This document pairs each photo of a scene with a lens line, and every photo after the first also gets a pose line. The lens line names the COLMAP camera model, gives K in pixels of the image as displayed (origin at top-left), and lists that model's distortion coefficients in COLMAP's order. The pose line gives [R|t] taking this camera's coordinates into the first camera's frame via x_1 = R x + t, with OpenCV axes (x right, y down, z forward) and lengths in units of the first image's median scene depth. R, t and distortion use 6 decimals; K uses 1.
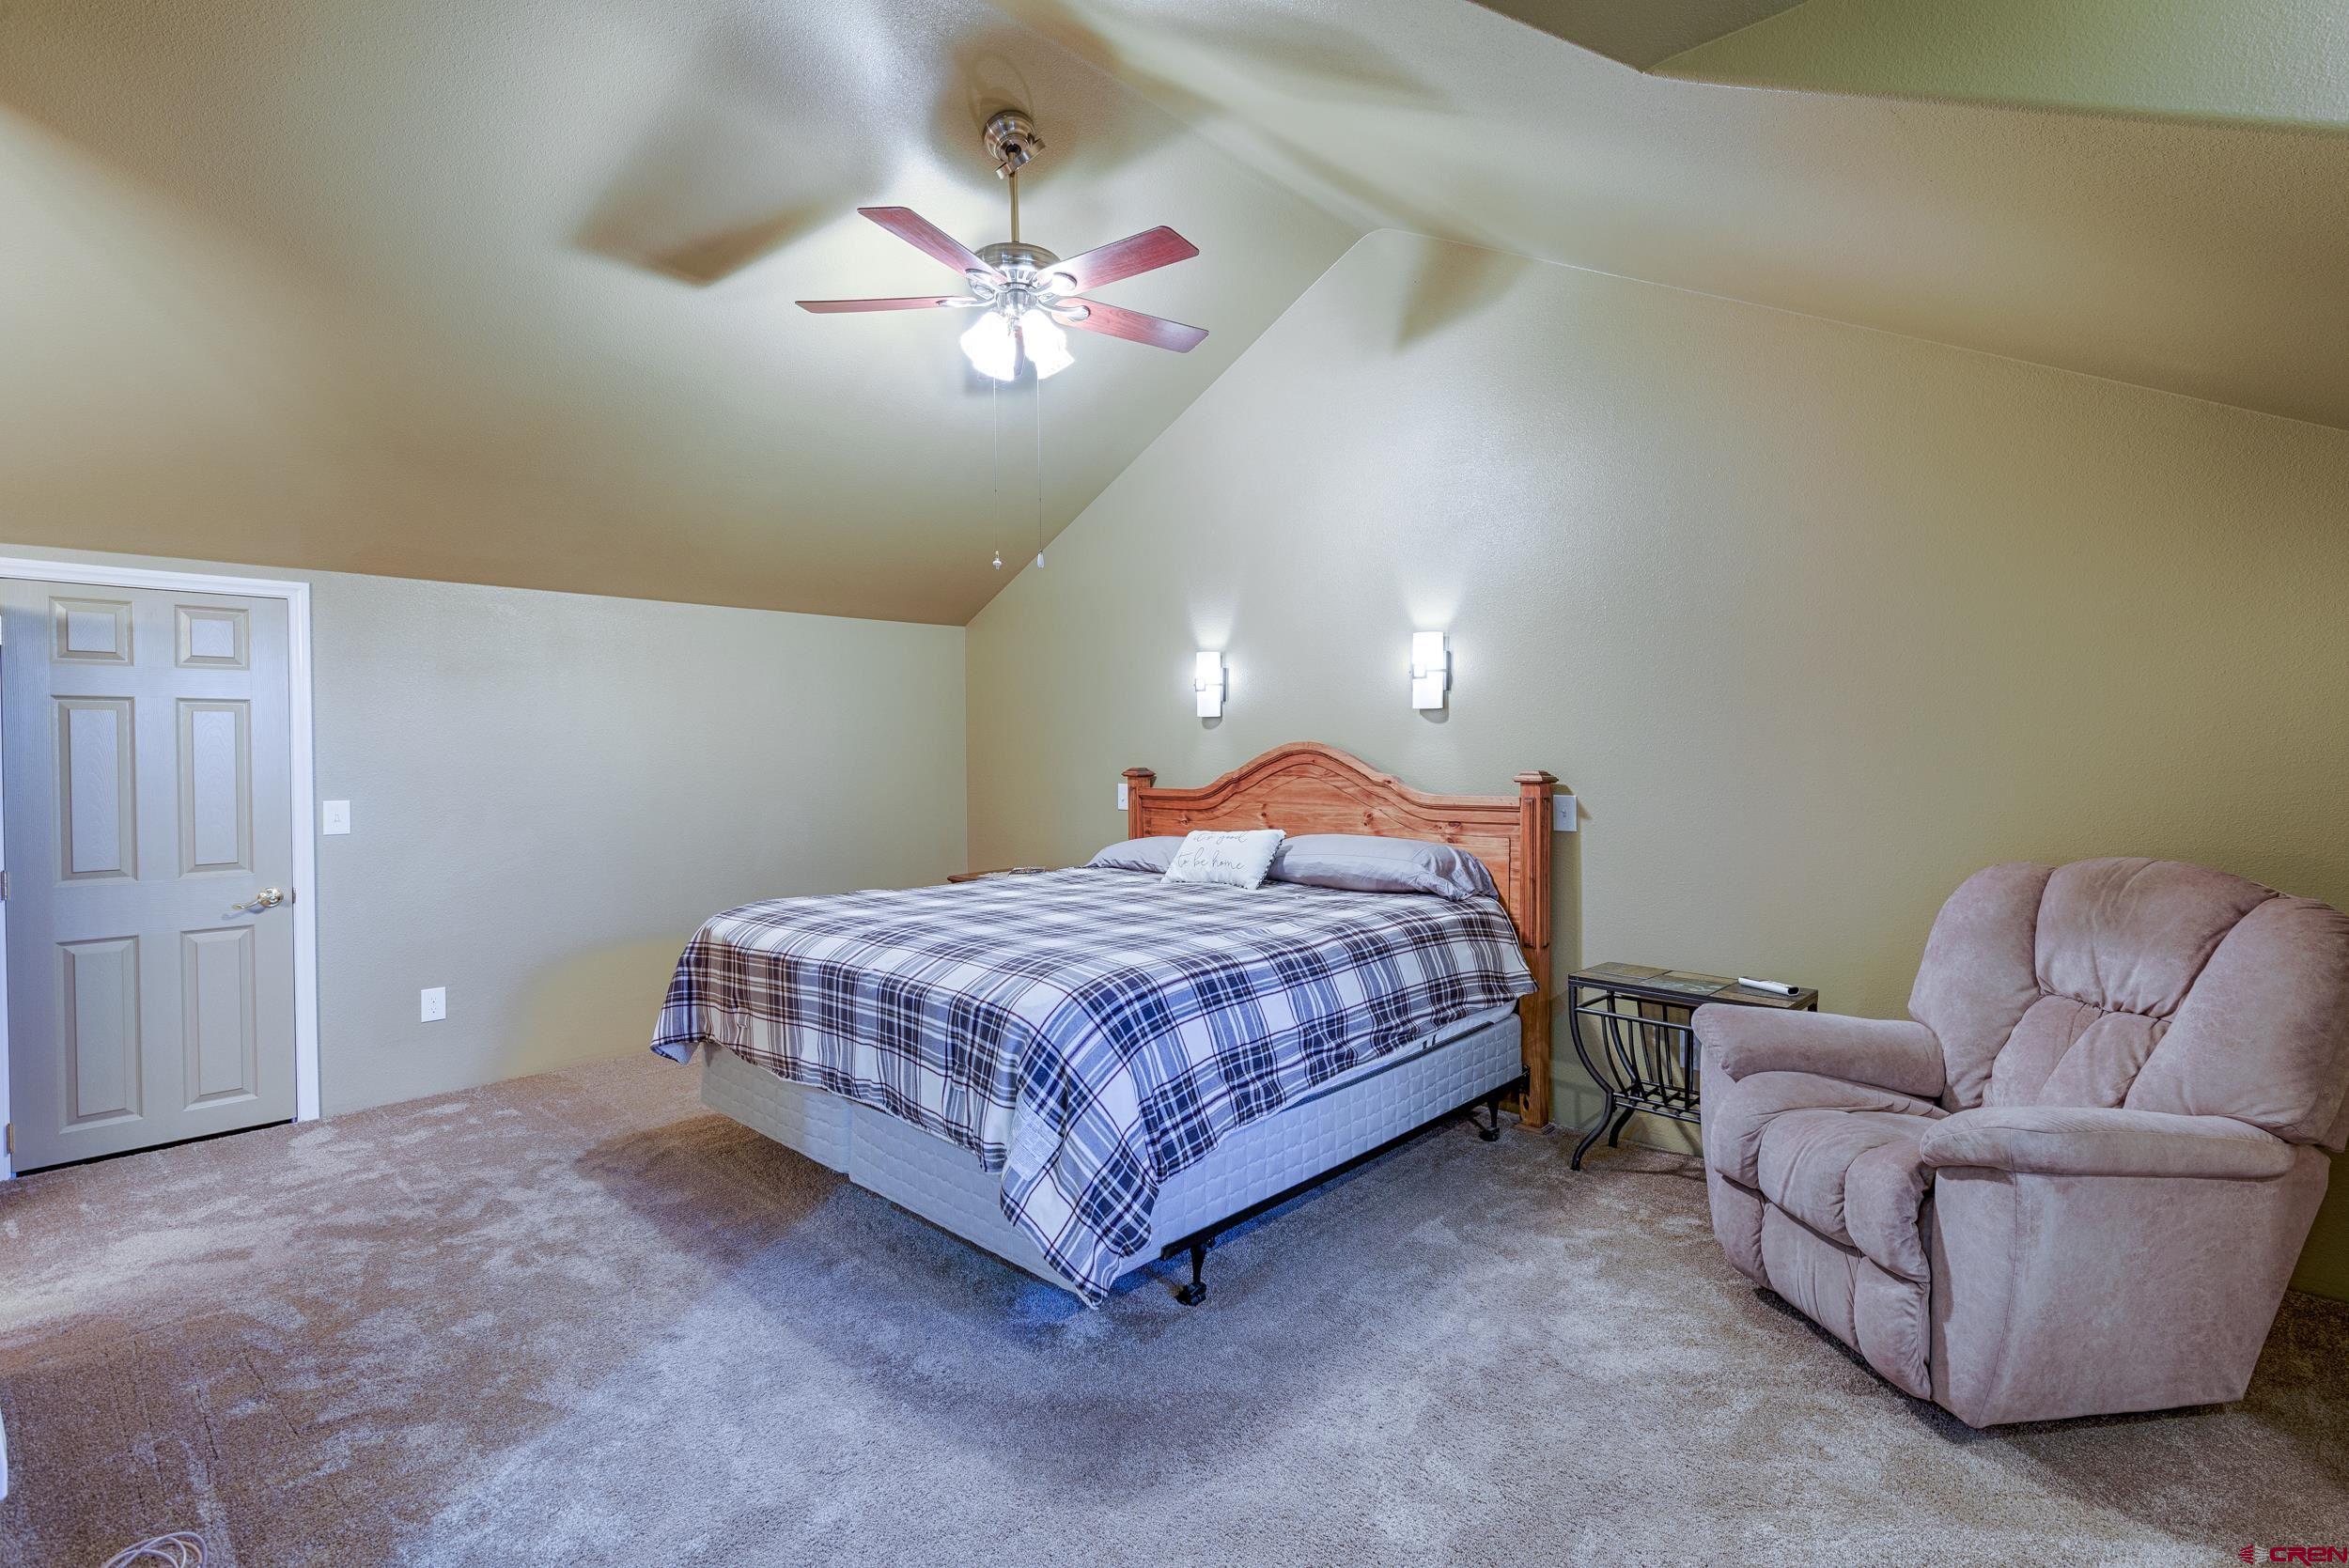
lens RADIAL K [[1099.7, 0, 1174.5], [0, 1099.7, 784.0], [0, 0, 1]] dist [0.000122, -0.000039]
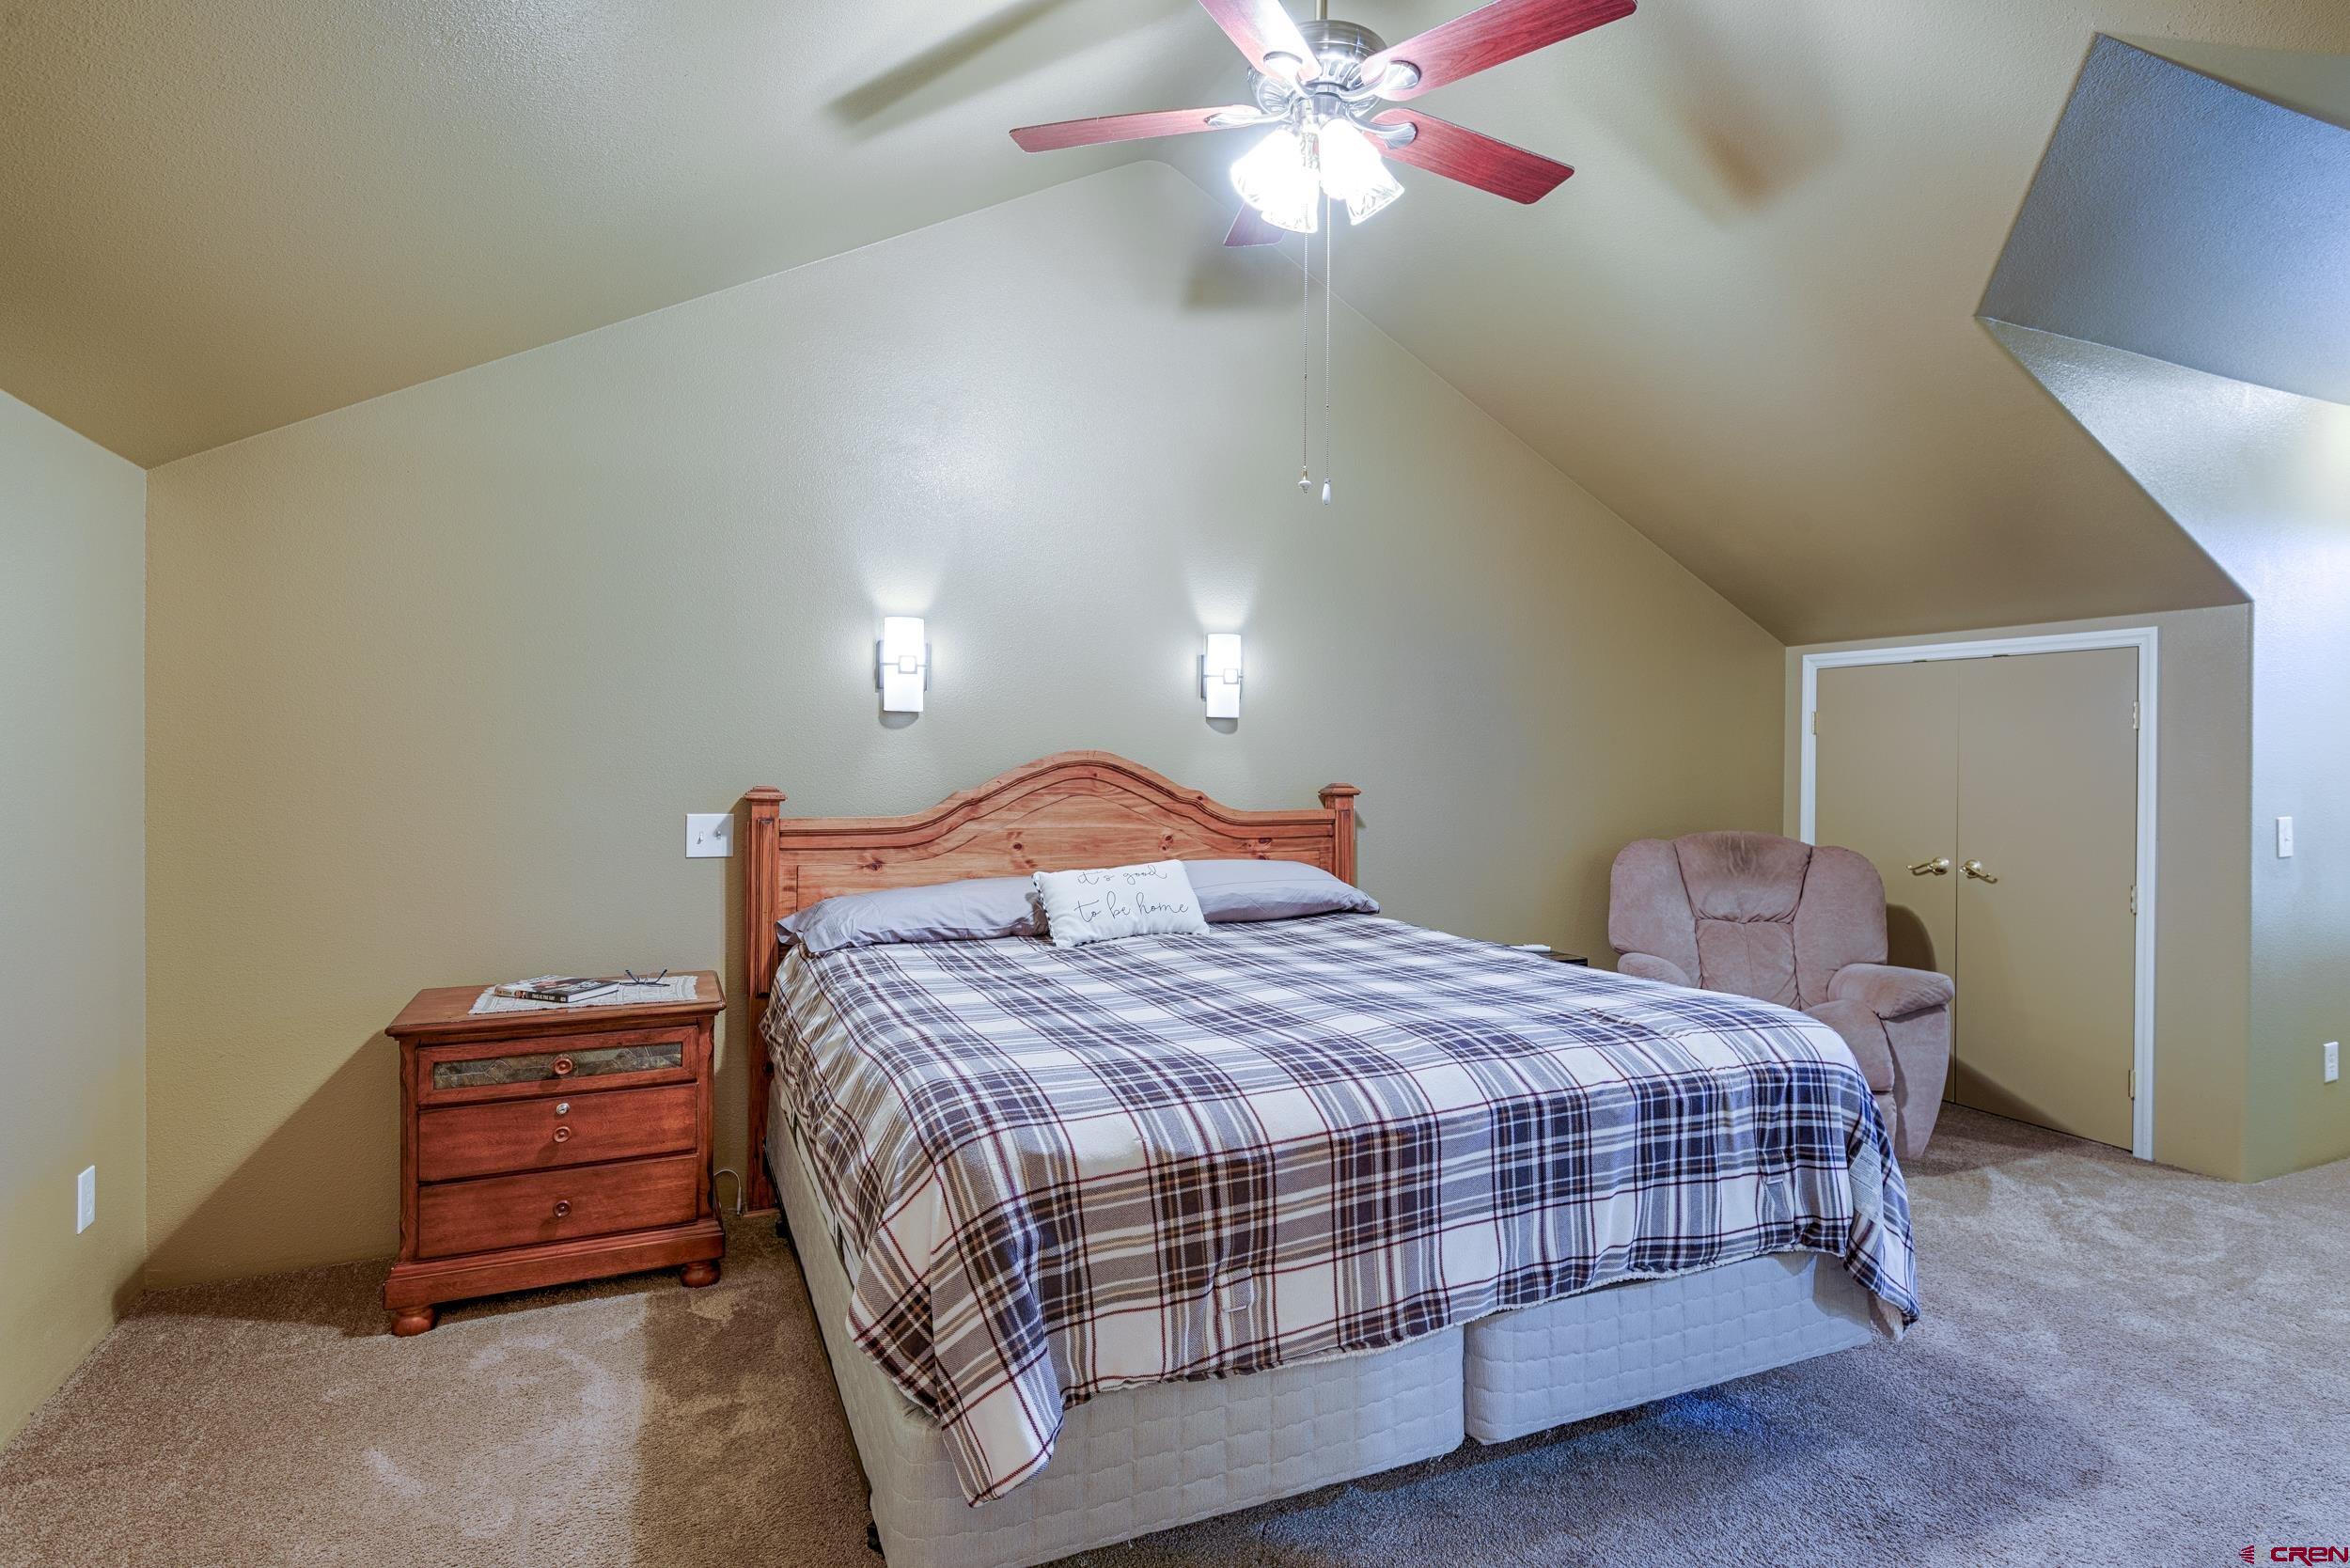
lens RADIAL K [[1231.7, 0, 1175.0], [0, 1231.7, 784.0], [0, 0, 1]] dist [0.000345, -0.000001]
pose [[0.390893, -0.008789, 0.920394, -0.734528], [0.021543, 0.999768, 0.000398, -0.014170], [-0.920184, 0.019672, 0.390992, 0.645614]]
